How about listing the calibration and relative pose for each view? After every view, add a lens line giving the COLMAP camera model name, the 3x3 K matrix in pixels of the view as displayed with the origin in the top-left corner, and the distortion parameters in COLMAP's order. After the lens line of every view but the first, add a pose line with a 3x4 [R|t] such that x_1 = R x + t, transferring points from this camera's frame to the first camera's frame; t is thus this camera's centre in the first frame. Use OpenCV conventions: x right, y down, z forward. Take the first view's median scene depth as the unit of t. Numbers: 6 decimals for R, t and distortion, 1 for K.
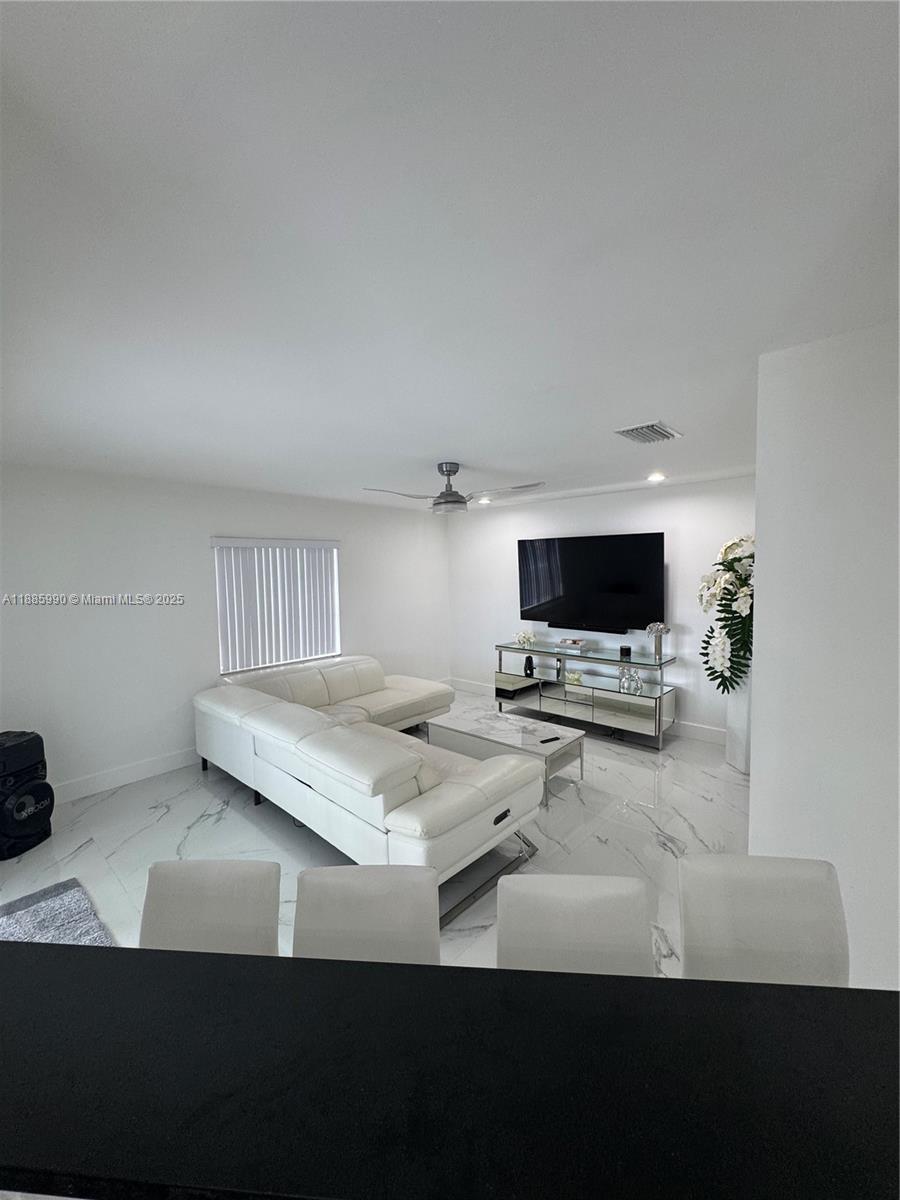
lens RADIAL K [[473.5, 0, 450.0], [0, 473.5, 600.0], [0, 0, 1]] dist [-0.000967, 0.000081]
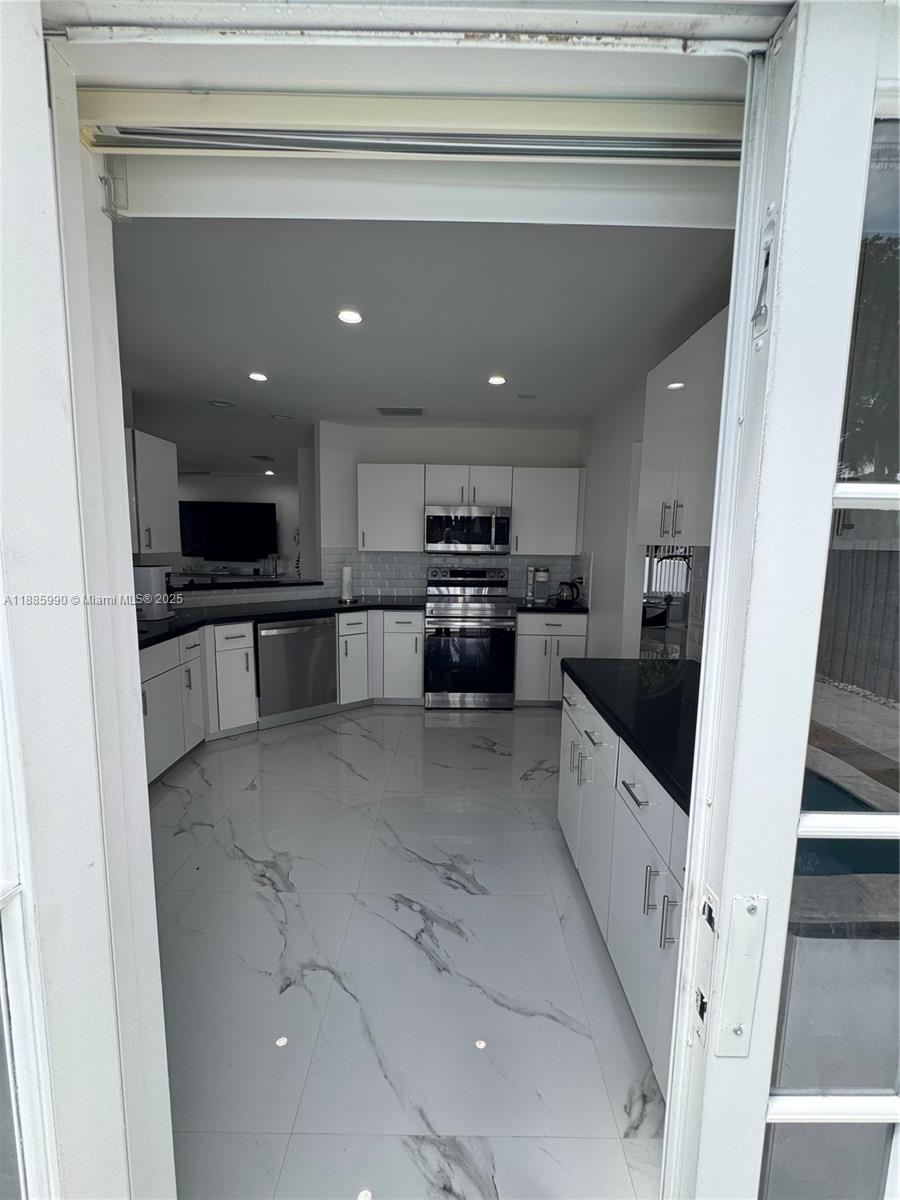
lens RADIAL K [[473.5, 0, 450.0], [0, 473.5, 600.0], [0, 0, 1]] dist [-0.000967, 0.000081]
pose [[0.731956, -0.040983, 0.680118, -0.247238], [0.013019, 0.998848, 0.046179, 0.120812], [-0.681228, -0.024946, 0.731647, -0.634111]]
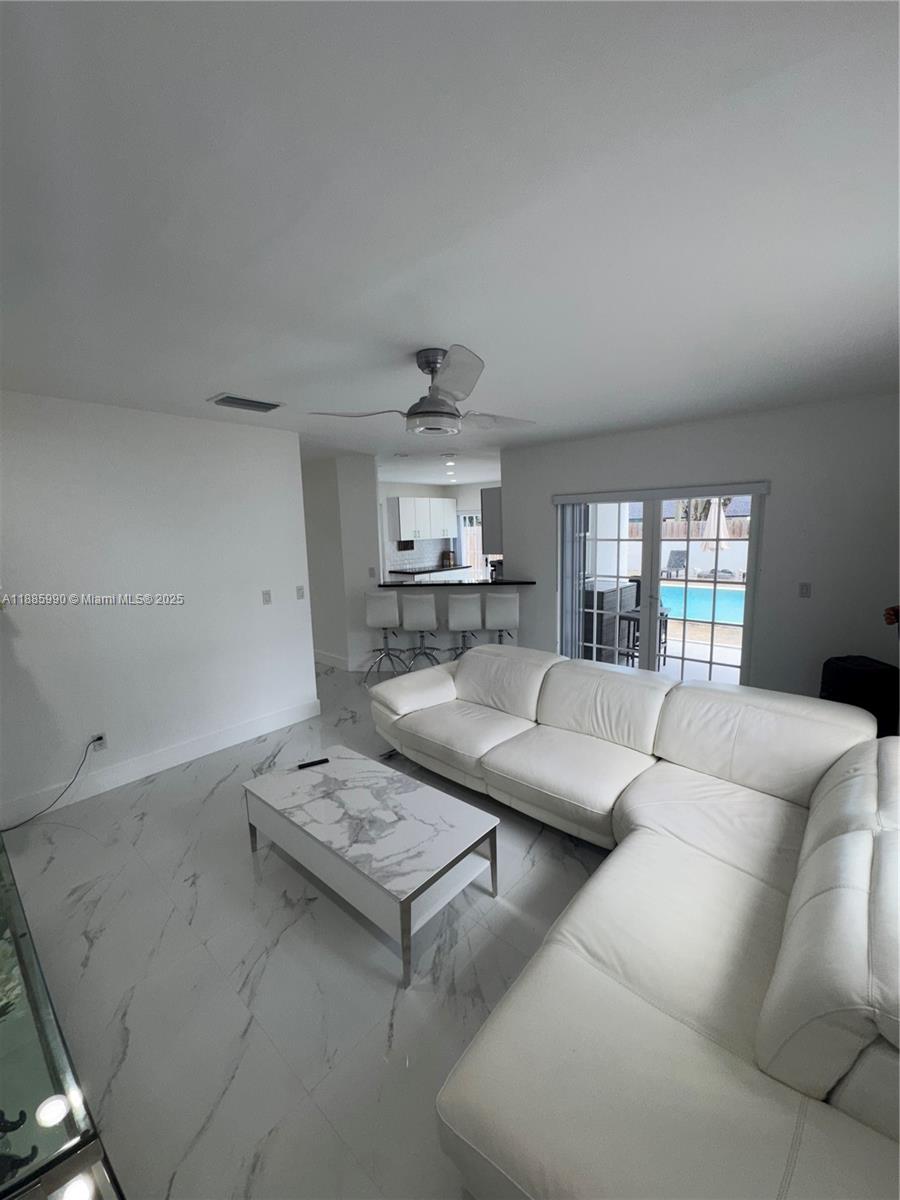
lens RADIAL K [[473.5, 0, 450.0], [0, 473.5, 600.0], [0, 0, 1]] dist [-0.000967, 0.000081]
pose [[-0.998717, 0.048986, -0.012841, -0.010371], [0.045166, 0.976309, 0.211613, -0.353047], [0.022903, 0.210761, -0.977269, 6.131662]]
